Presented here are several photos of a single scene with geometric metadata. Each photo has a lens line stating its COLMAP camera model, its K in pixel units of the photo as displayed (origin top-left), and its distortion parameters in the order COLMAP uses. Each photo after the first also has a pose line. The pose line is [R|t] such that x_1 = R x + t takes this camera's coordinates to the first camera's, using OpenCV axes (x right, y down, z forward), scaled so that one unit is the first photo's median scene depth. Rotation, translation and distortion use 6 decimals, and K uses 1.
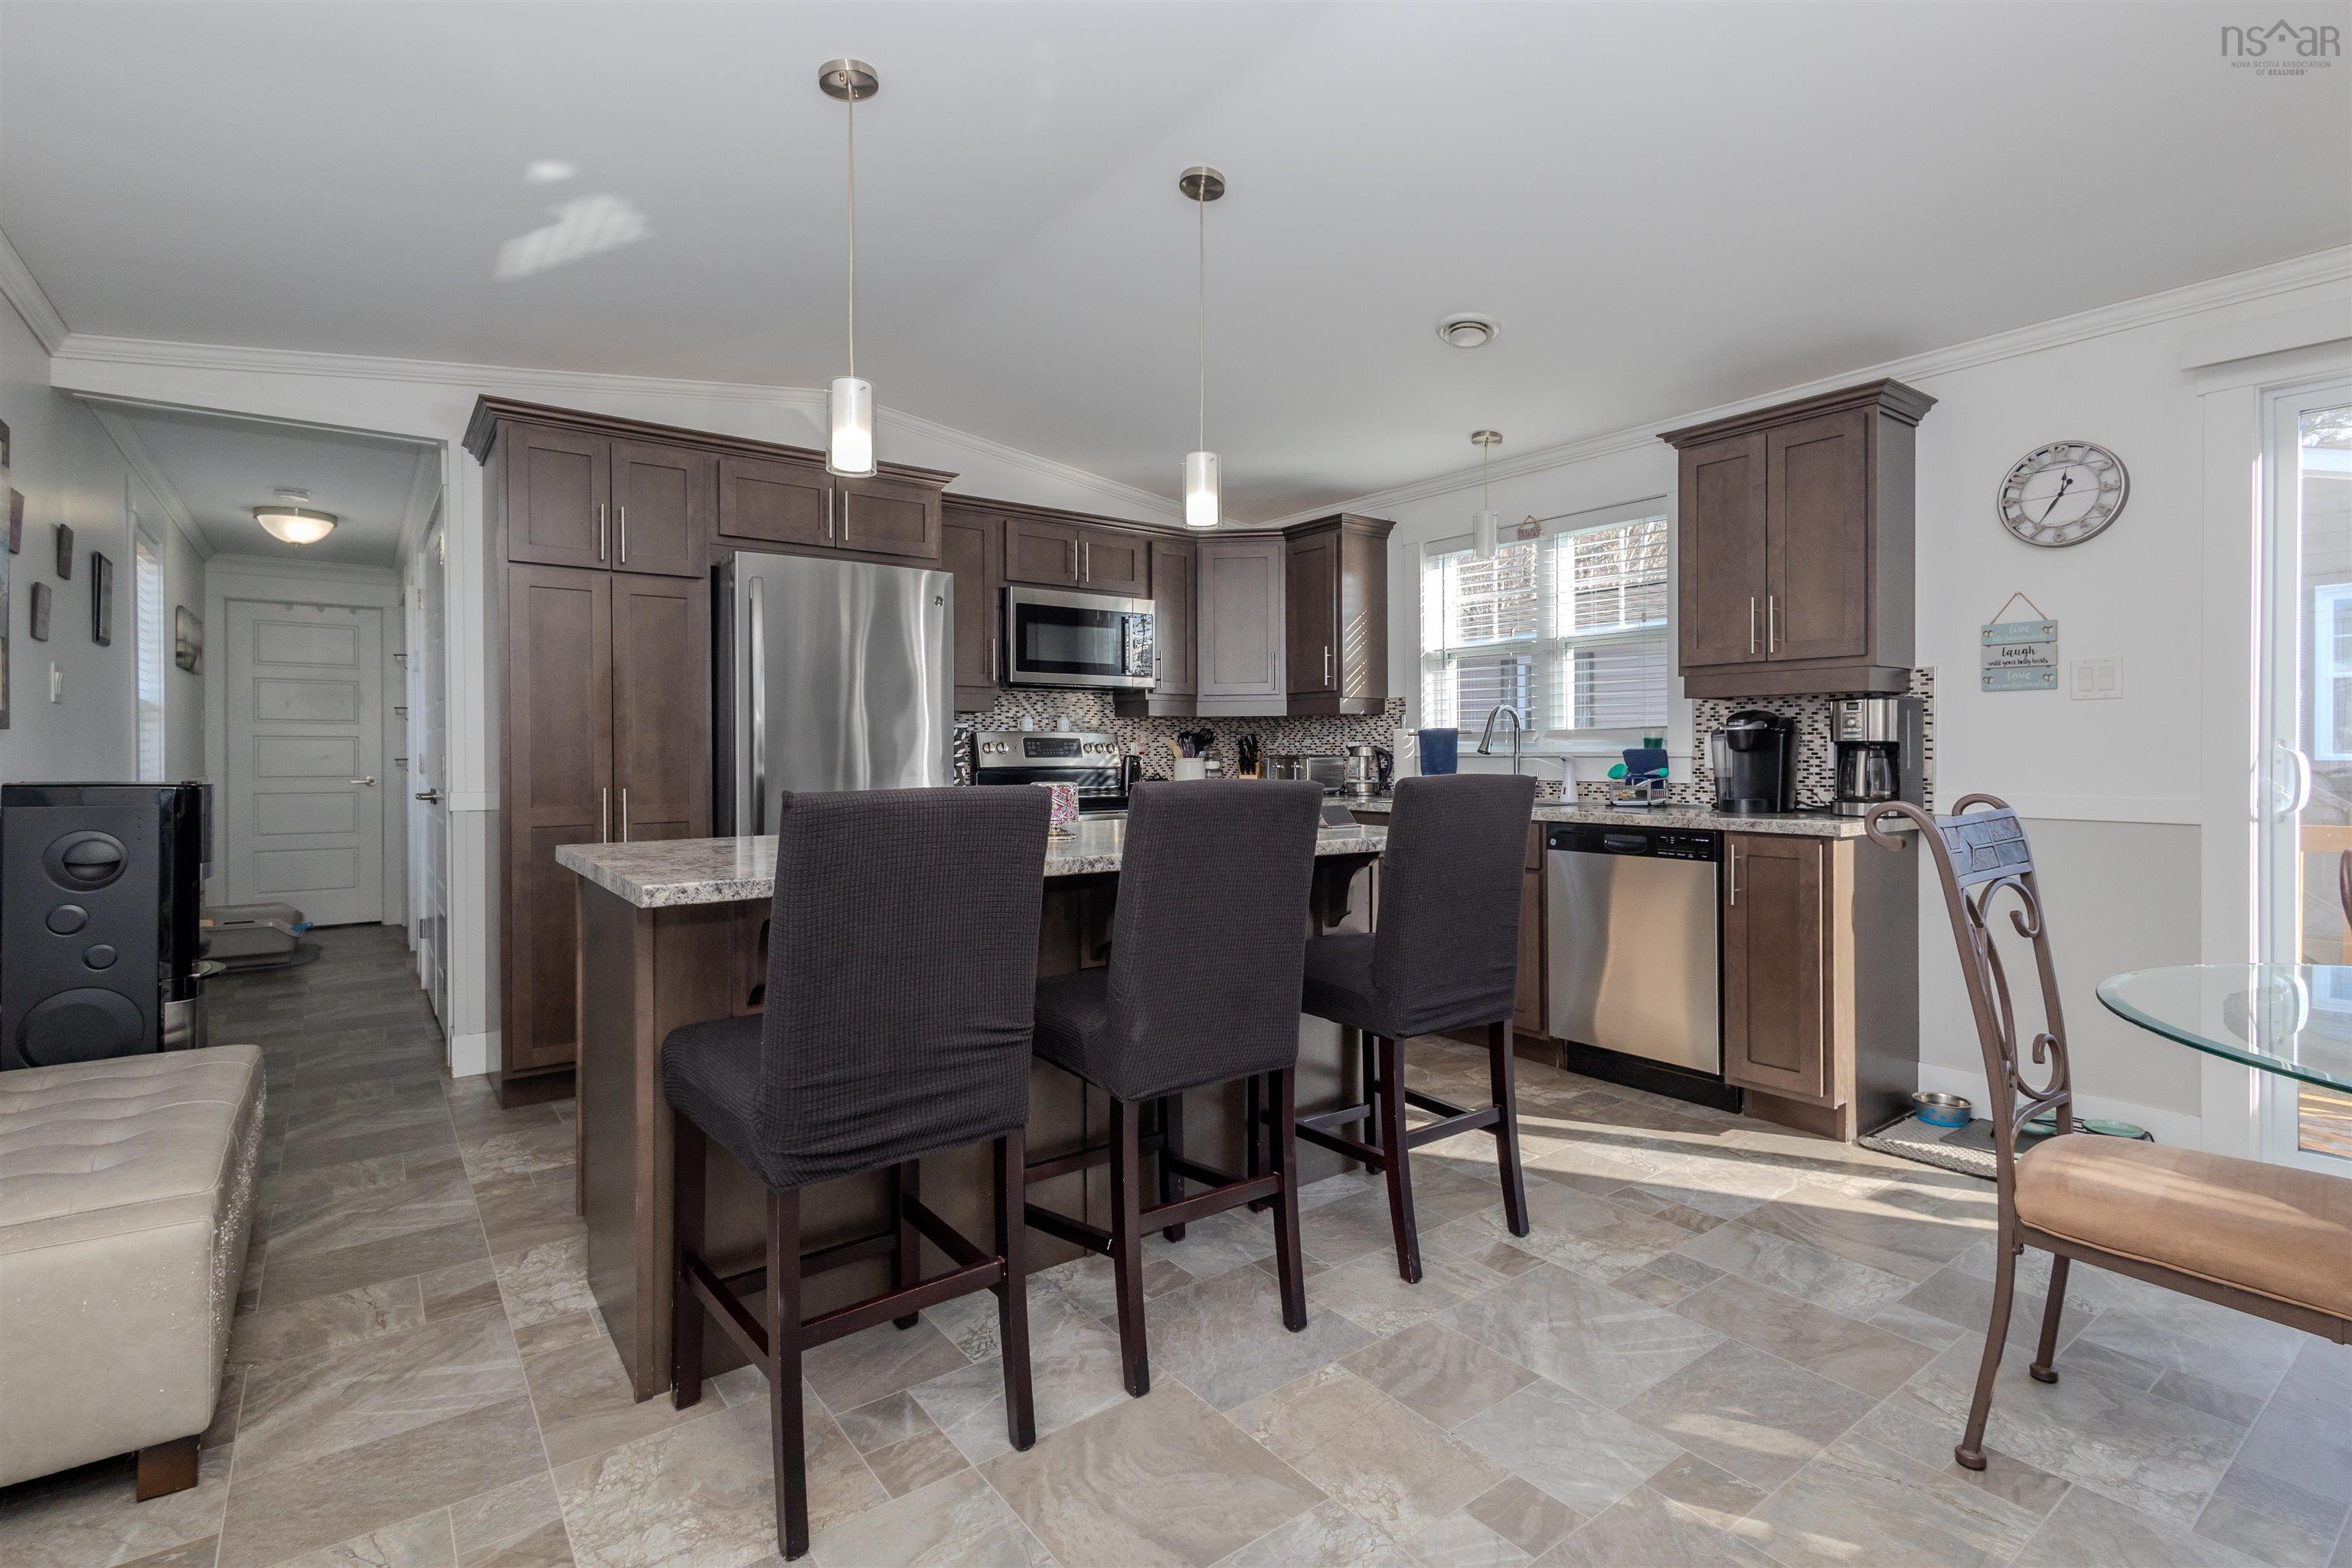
lens RADIAL K [[1108.4, 0, 1182.3], [0, 1108.4, 773.9], [0, 0, 1]] dist [0.011408, -0.000579]
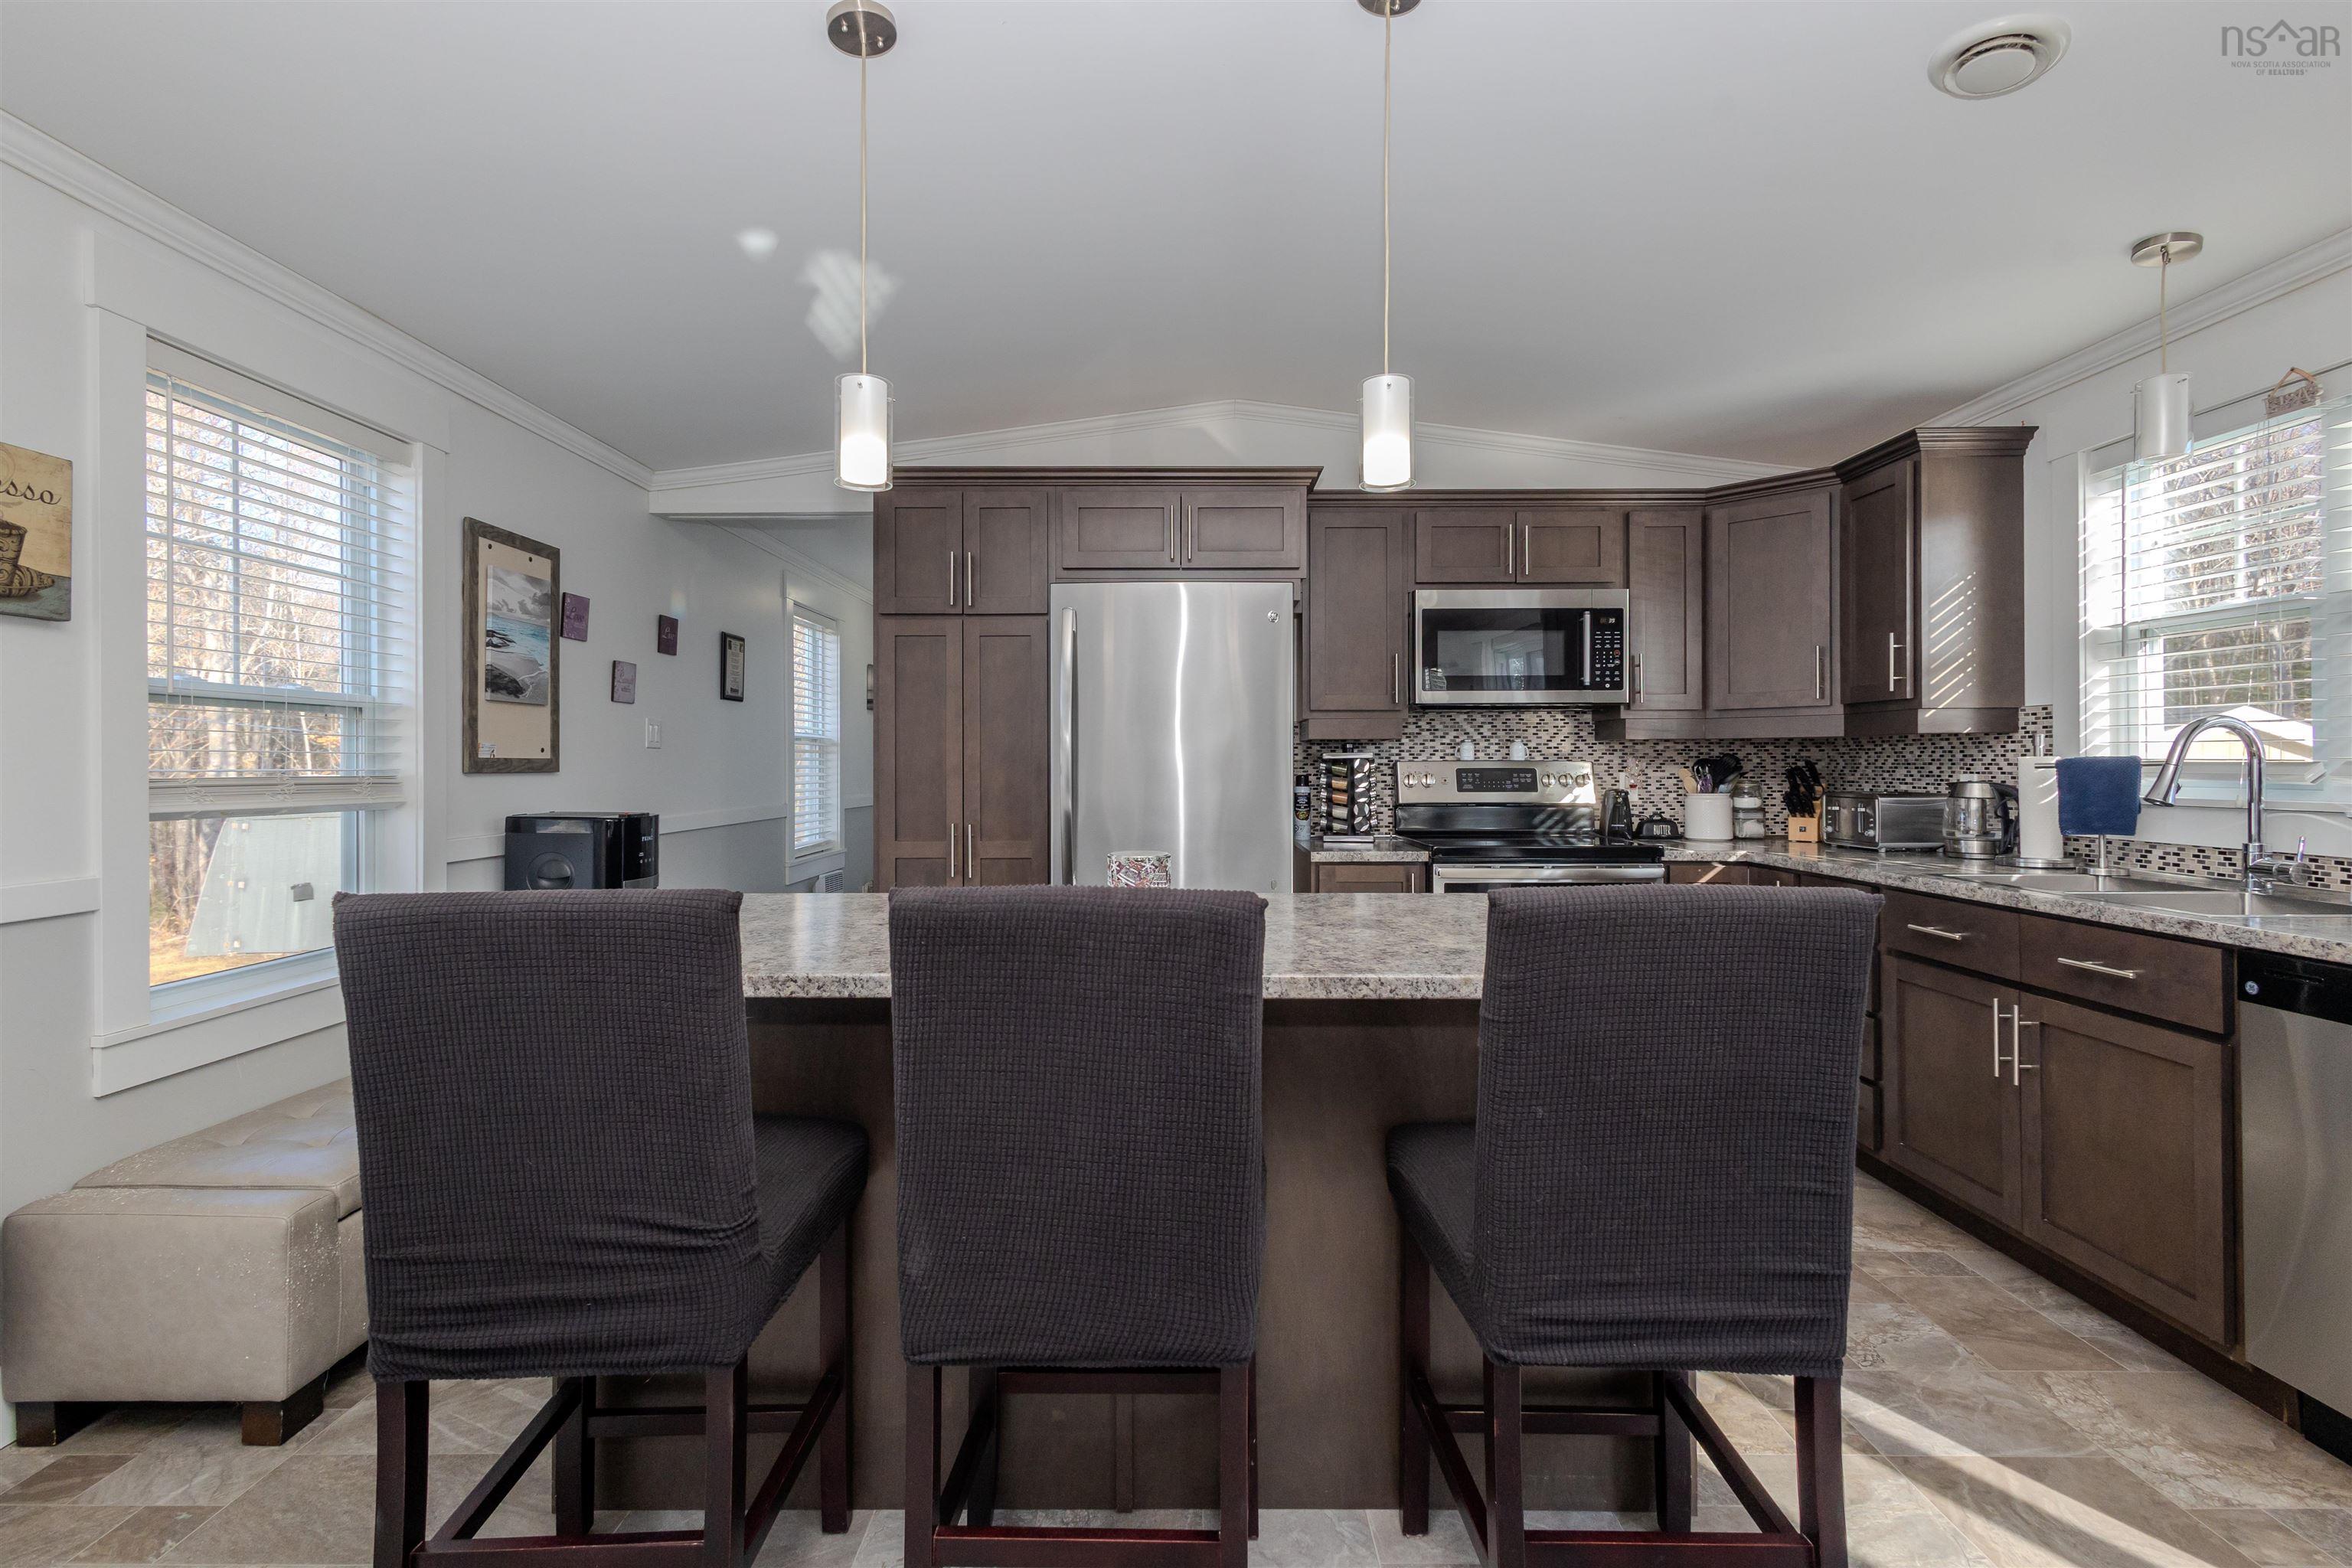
lens RADIAL K [[1086.4, 0, 1168.4], [0, 1086.4, 768.9], [0, 0, 1]] dist [0.008545, -0.000949]
pose [[0.796062, 0.004154, -0.605201, 0.242644], [-0.012013, 0.999888, -0.008939, -0.029909], [0.605096, 0.014386, 0.796023, 0.292815]]
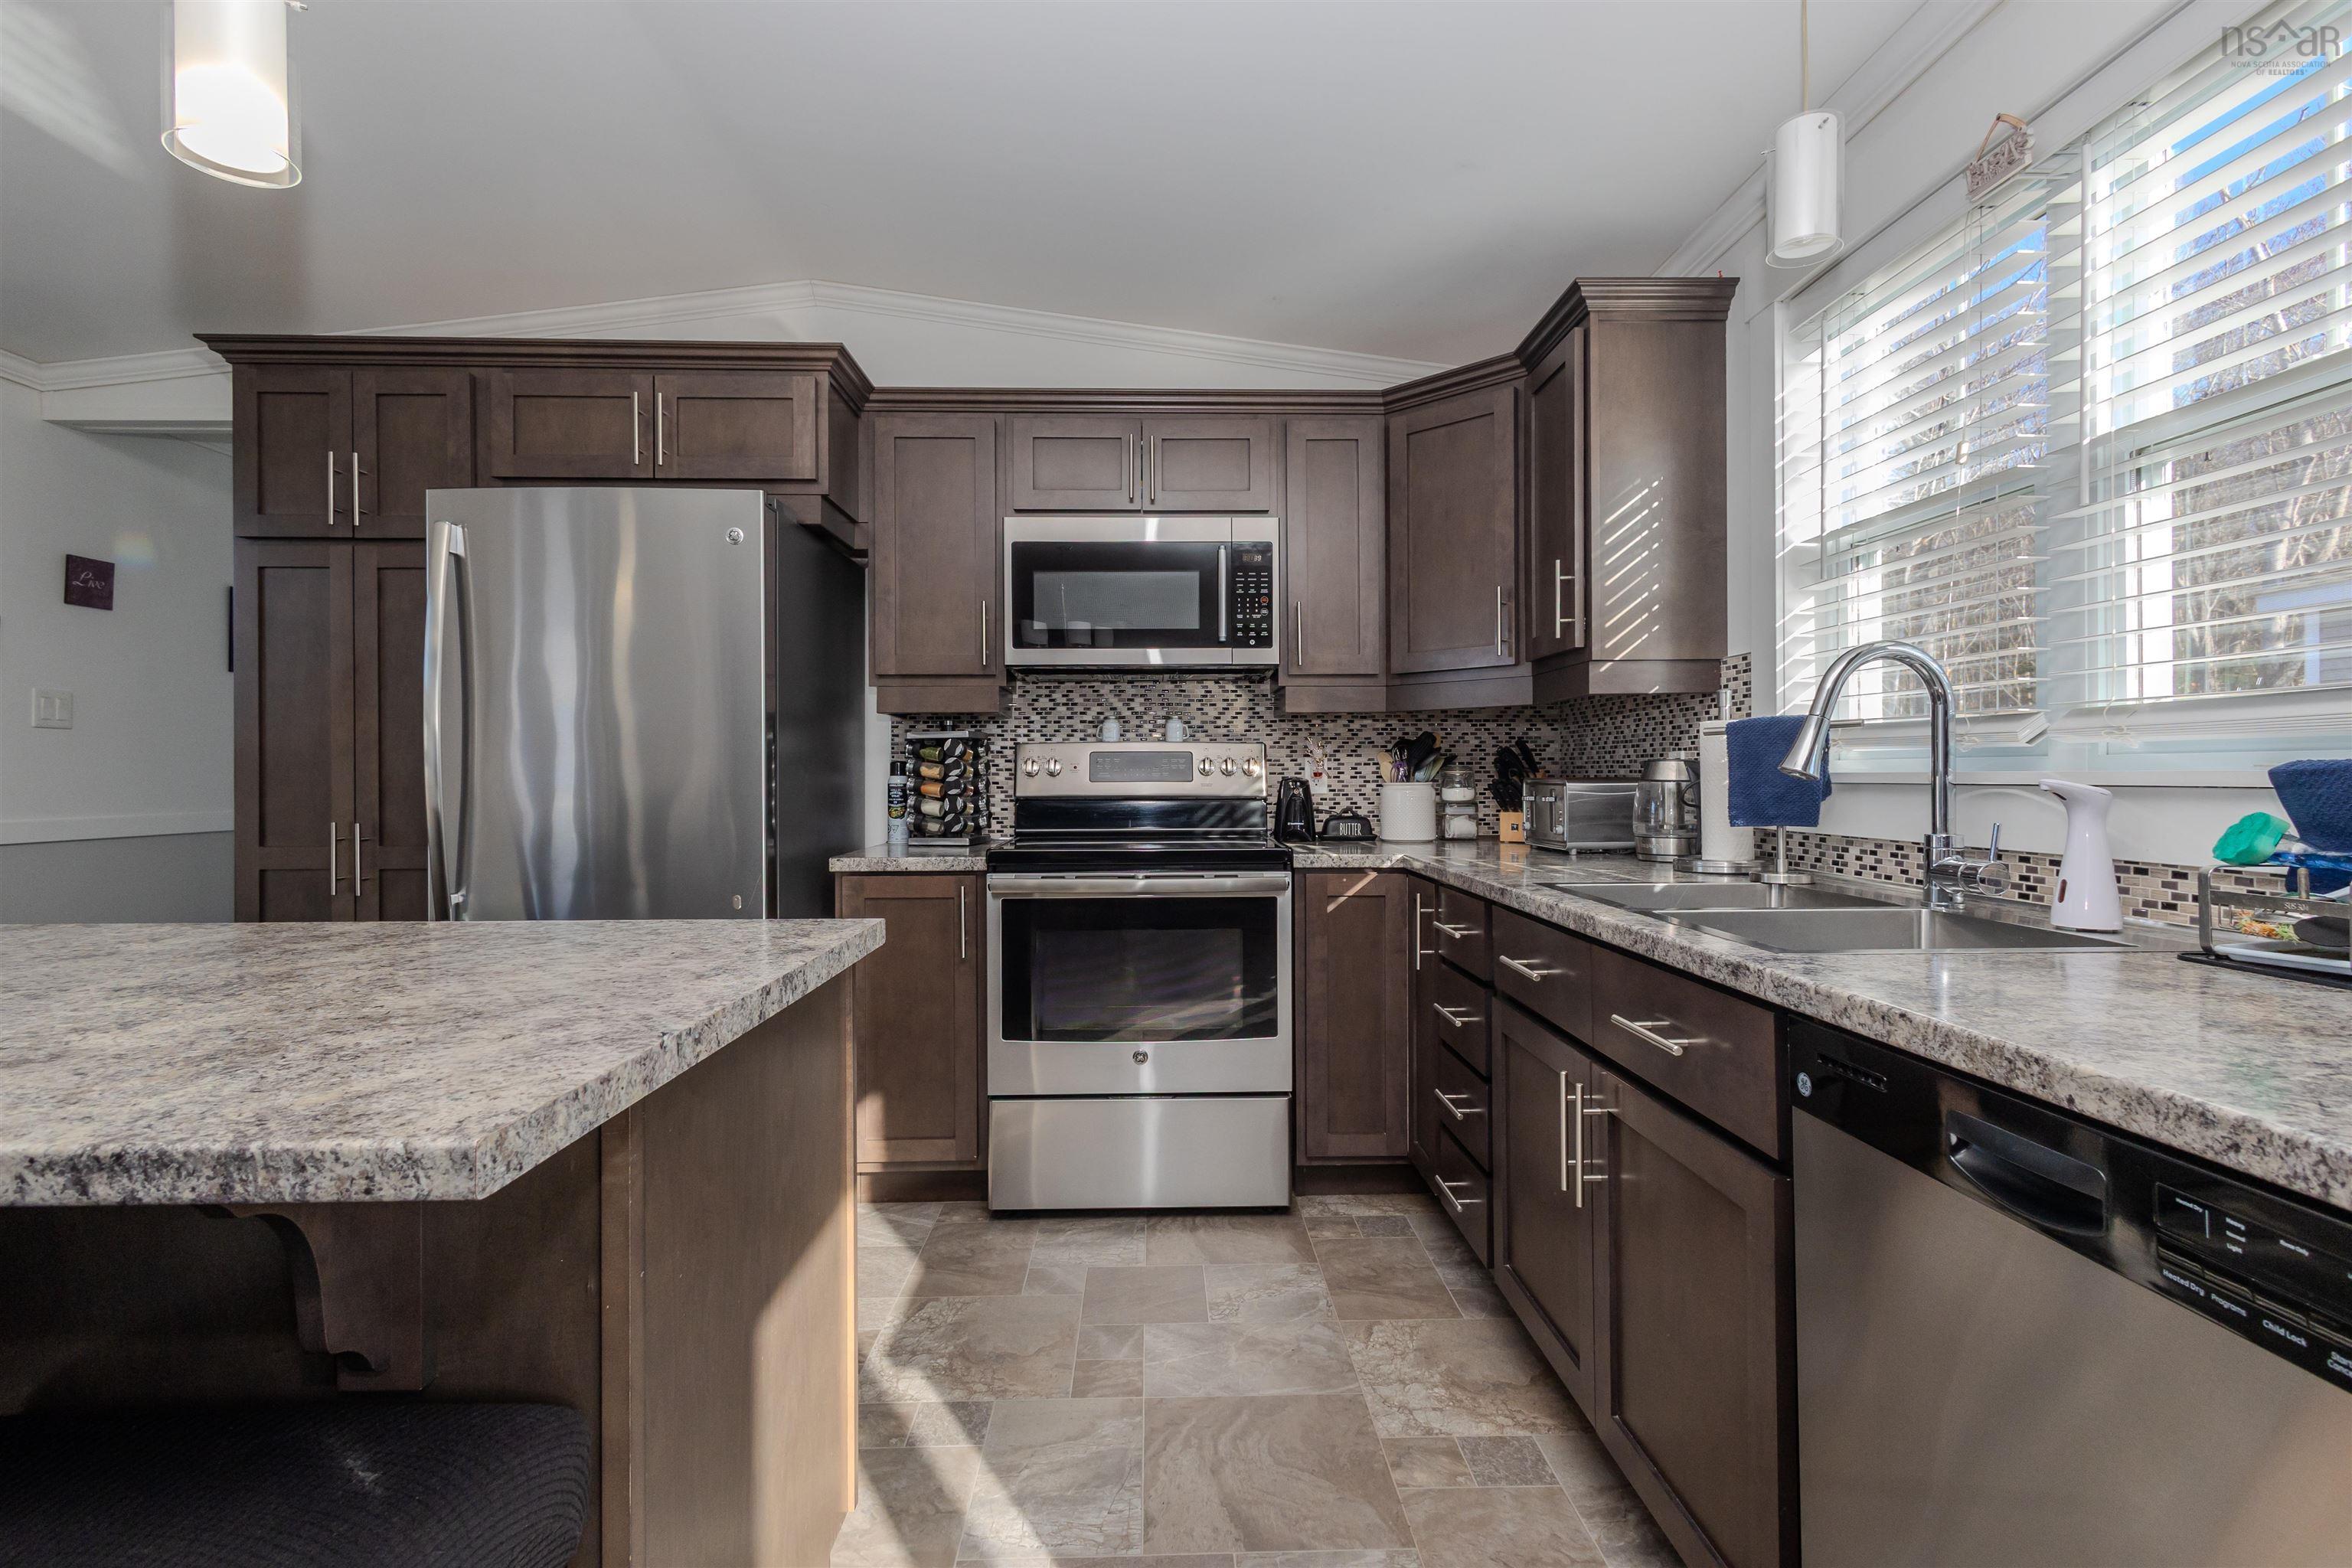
lens RADIAL K [[1093.0, 0, 1176.0], [0, 1093.0, 784.0], [0, 0, 1]] dist [0.013255, 0.000137]
pose [[0.816894, 0.004339, -0.576771, 0.367568], [-0.008903, 0.999947, -0.005088, -0.014262], [0.576719, 0.009291, 0.816890, 0.675130]]
